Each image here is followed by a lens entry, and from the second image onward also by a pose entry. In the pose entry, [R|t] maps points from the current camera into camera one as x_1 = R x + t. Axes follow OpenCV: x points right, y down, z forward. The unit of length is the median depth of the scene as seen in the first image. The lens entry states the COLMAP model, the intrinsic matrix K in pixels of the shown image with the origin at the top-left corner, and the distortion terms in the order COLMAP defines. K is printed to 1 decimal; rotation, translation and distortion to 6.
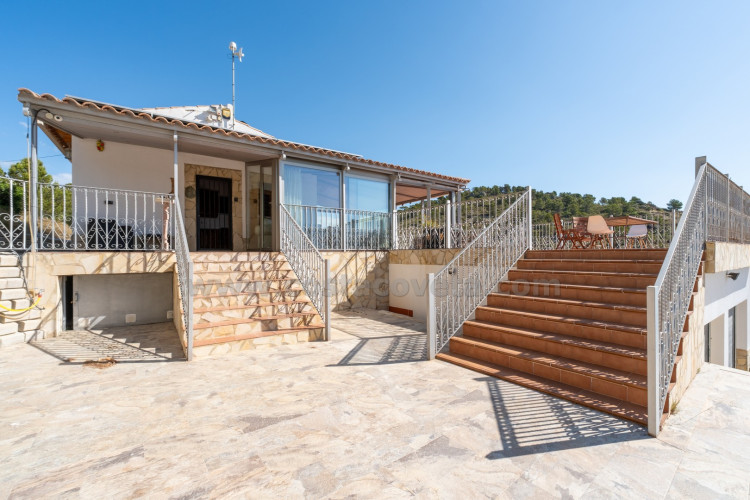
lens RADIAL K [[334.1, 0, 378.5], [0, 334.1, 258.1], [0, 0, 1]] dist [0.001847, 0.000080]
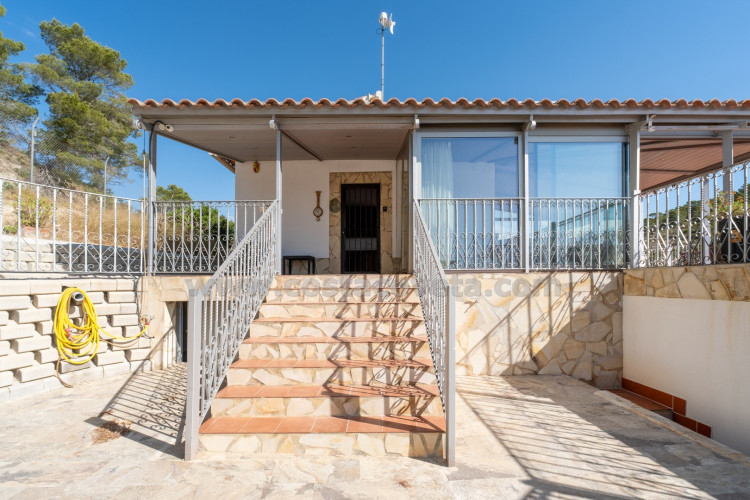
lens RADIAL K [[342.2, 0, 374.1], [0, 342.2, 282.1], [0, 0, 1]] dist [-0.002235, 0.000074]
pose [[0.817837, 0.002867, -0.575443, 0.024495], [-0.004759, 0.999987, -0.001781, -0.001198], [0.575430, 0.004195, 0.817840, 0.416622]]
